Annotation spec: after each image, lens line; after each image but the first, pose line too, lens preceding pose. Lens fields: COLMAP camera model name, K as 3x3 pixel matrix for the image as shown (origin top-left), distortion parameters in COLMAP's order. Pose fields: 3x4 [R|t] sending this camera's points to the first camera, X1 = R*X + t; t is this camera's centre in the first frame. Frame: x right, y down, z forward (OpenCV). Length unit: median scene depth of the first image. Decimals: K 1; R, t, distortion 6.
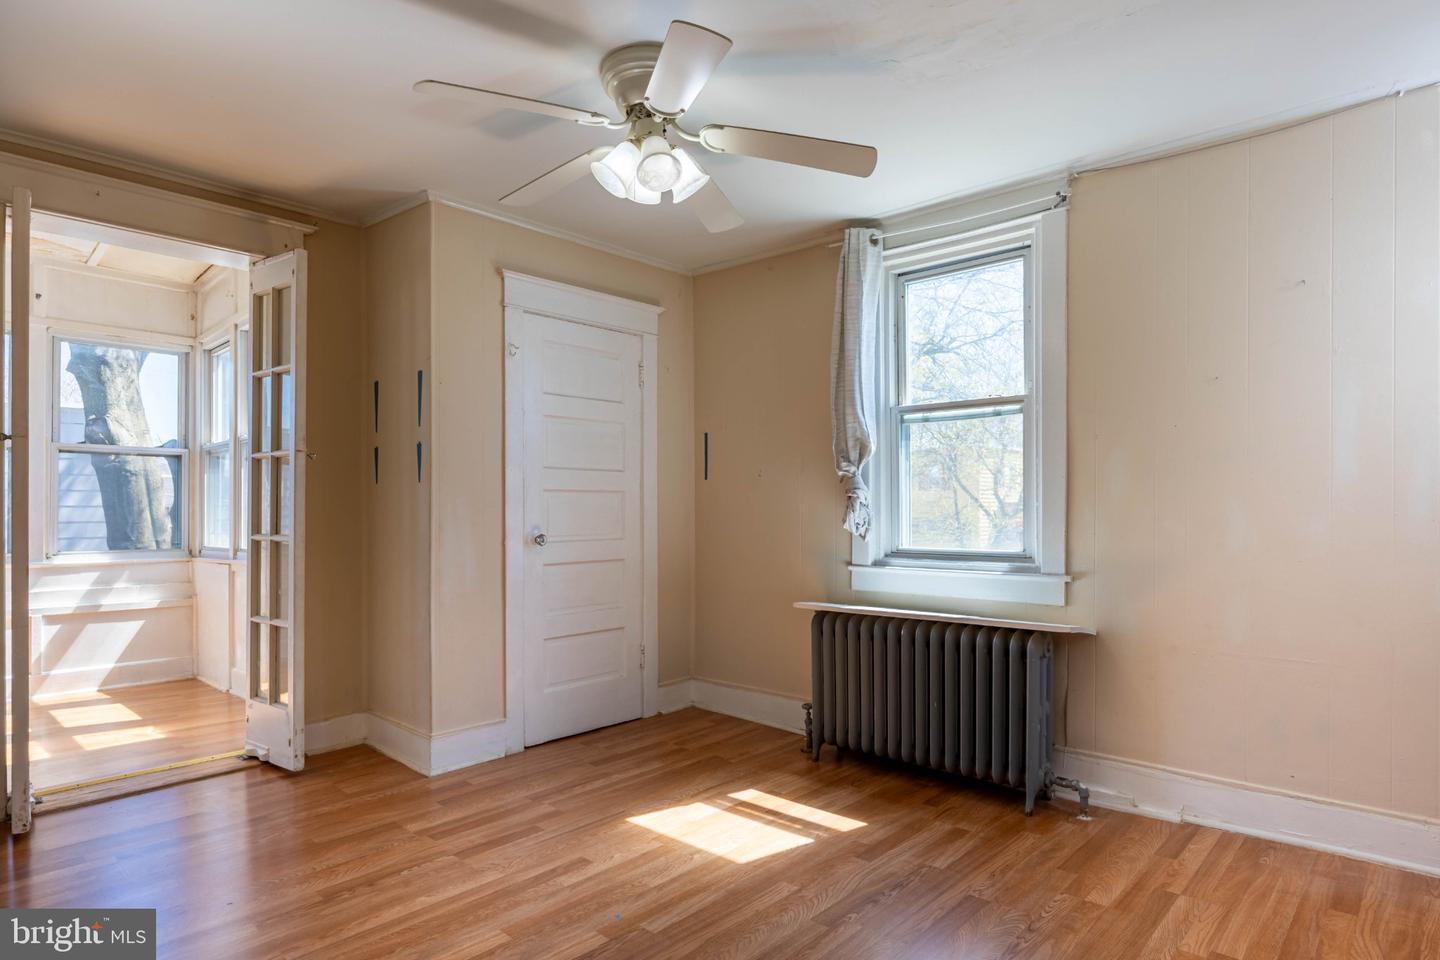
lens RADIAL K [[805.2, 0, 733.7], [0, 805.2, 511.9], [0, 0, 1]] dist [0.001093, -0.000356]
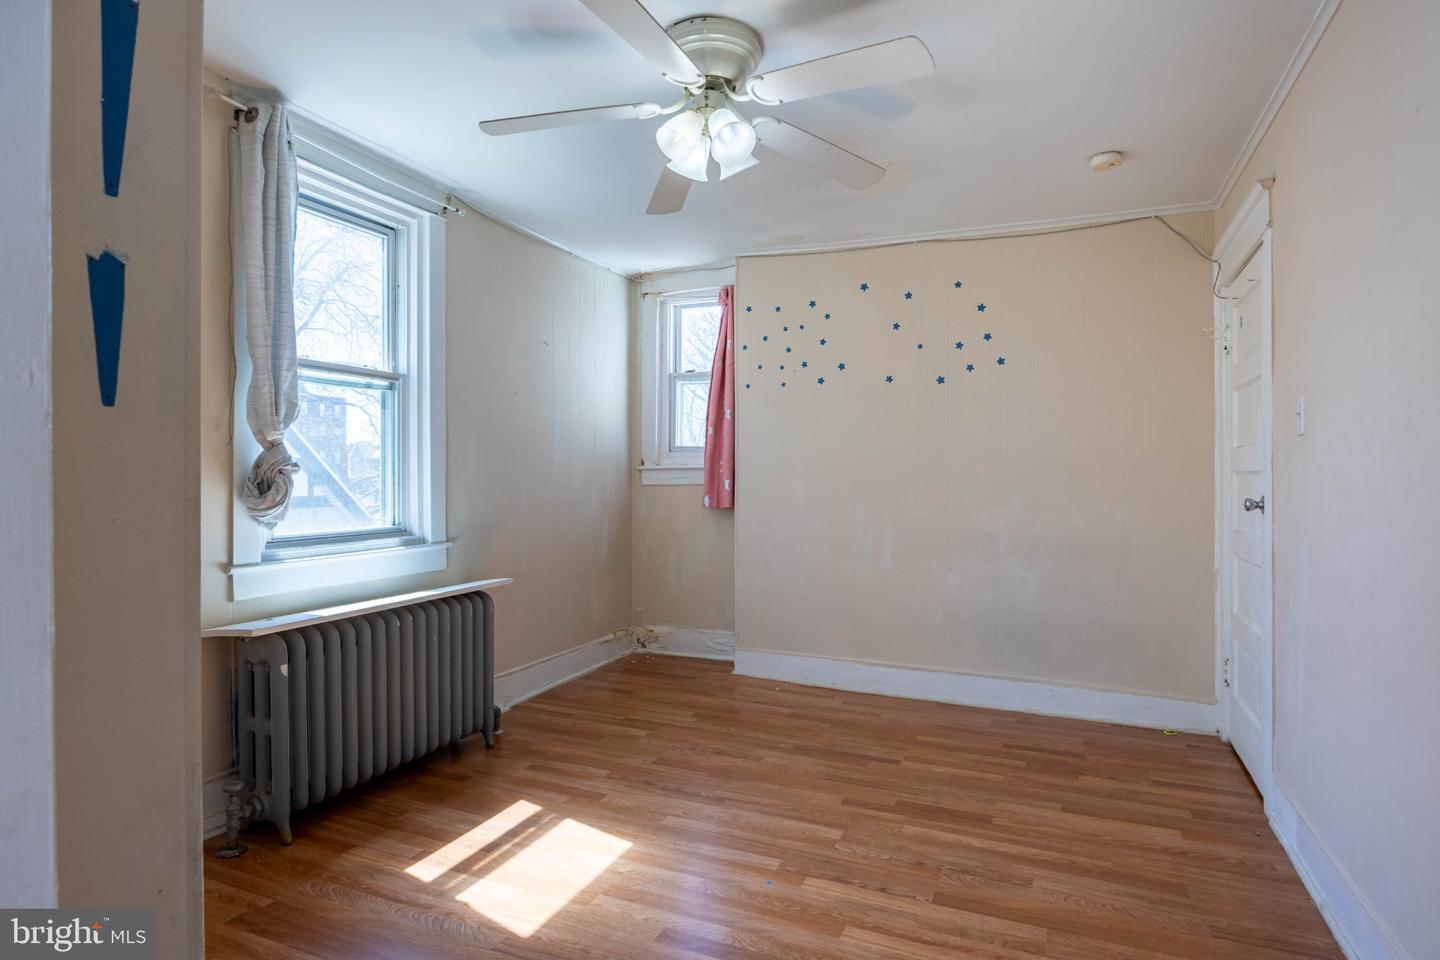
lens RADIAL K [[805.2, 0, 716.9], [0, 805.2, 478.2], [0, 0, 1]] dist [0.001093, -0.000356]
pose [[-0.319162, -0.002535, 0.947697, -0.845483], [0.005000, 0.999978, 0.004359, -0.015859], [-0.947687, 0.006130, -0.319143, 1.068255]]
